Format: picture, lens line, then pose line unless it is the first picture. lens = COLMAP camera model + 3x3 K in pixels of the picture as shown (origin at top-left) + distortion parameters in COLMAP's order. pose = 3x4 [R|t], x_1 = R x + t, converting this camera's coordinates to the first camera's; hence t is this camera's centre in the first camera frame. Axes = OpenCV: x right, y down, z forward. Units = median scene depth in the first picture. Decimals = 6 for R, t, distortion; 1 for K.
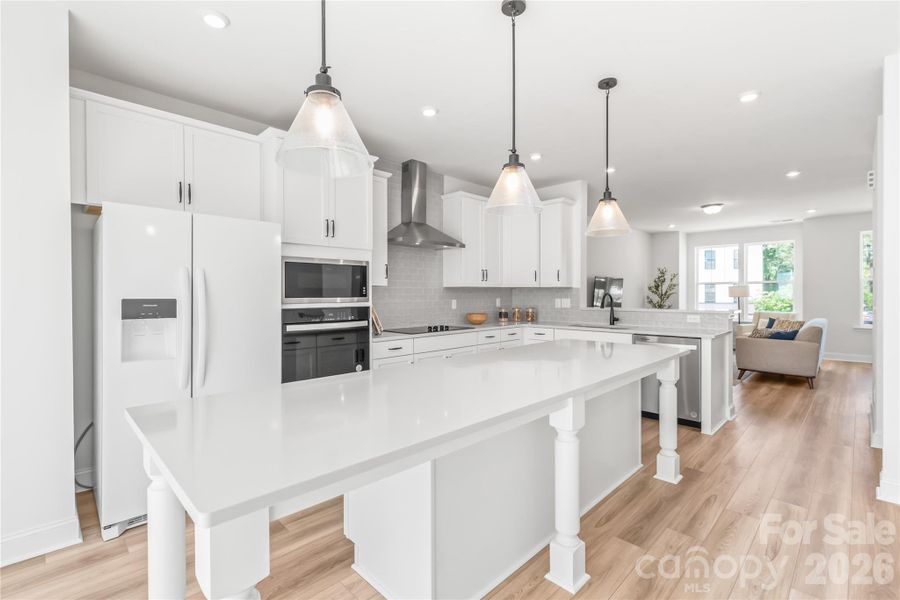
lens RADIAL K [[408.7, 0, 448.2], [0, 408.7, 298.4], [0, 0, 1]] dist [-0.000263, -0.000020]
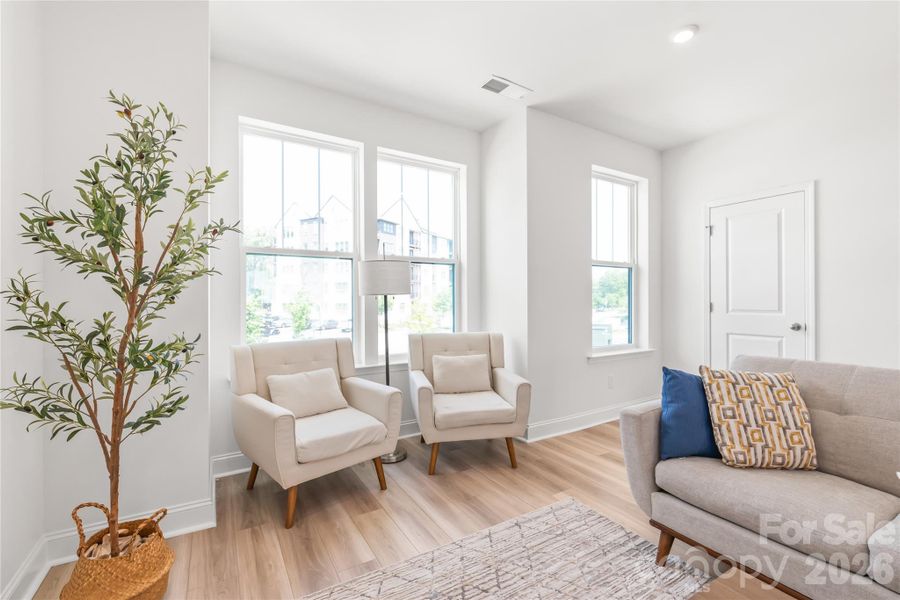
lens RADIAL K [[386.8, 0, 449.8], [0, 386.8, 306.4], [0, 0, 1]] dist [0.001037, 0.000256]
pose [[0.237718, -0.018878, 0.971151, 0.791844], [0.013232, 0.999781, 0.016195, 0.003661], [-0.971244, 0.009001, 0.237916, 1.658489]]
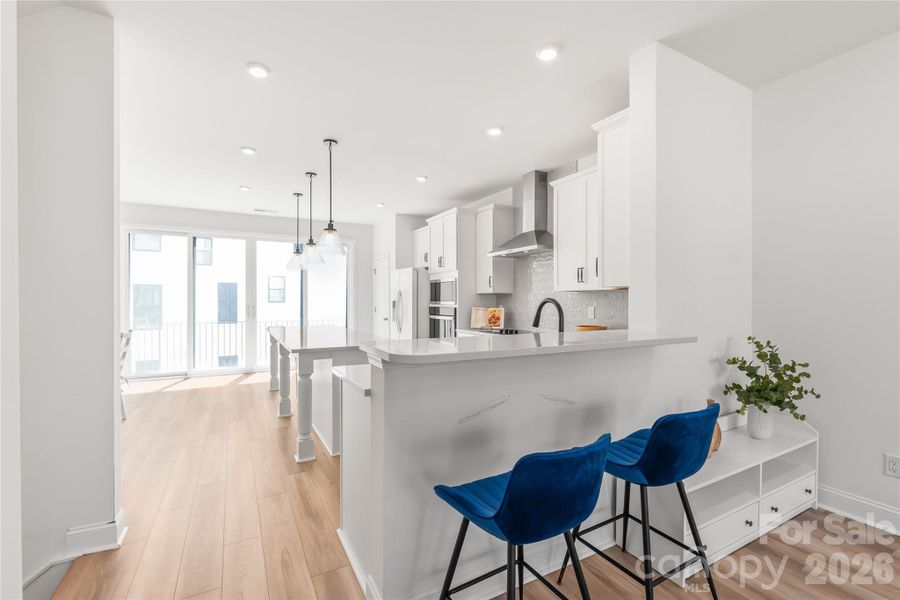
lens RADIAL K [[408.7, 0, 448.2], [0, 408.7, 298.4], [0, 0, 1]] dist [-0.000263, -0.000020]
pose [[-0.282377, 0.000458, -0.959303, 0.924242], [-0.009913, 0.999945, 0.003396, -0.014234], [0.959252, 0.010469, -0.282357, 1.033735]]
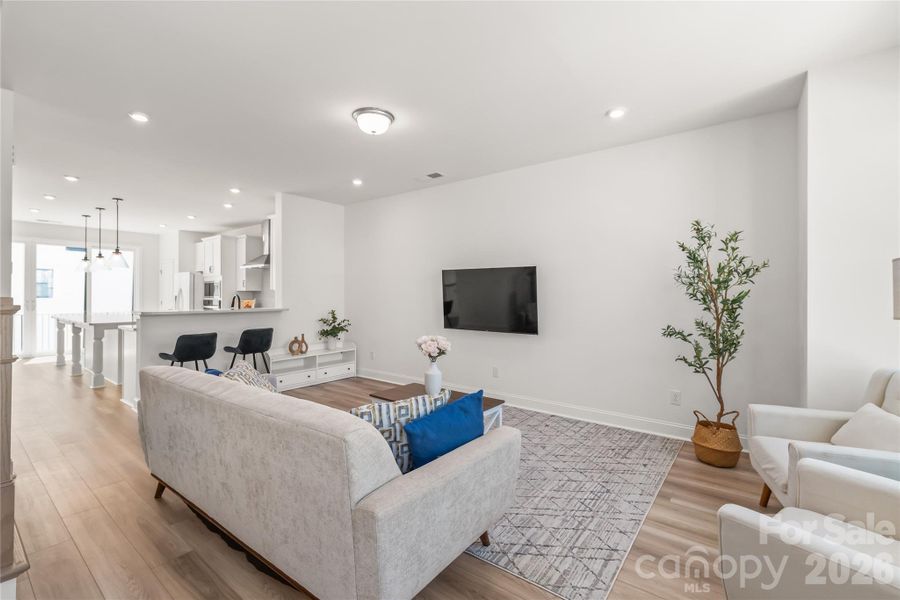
lens RADIAL K [[394.3, 0, 449.1], [0, 394.3, 290.1], [0, 0, 1]] dist [0.000198, 0.000013]
pose [[0.135812, -0.008556, -0.990698, 1.596401], [-0.011926, 0.999876, -0.010270, -0.021965], [0.990663, 0.013210, 0.135693, 1.456792]]
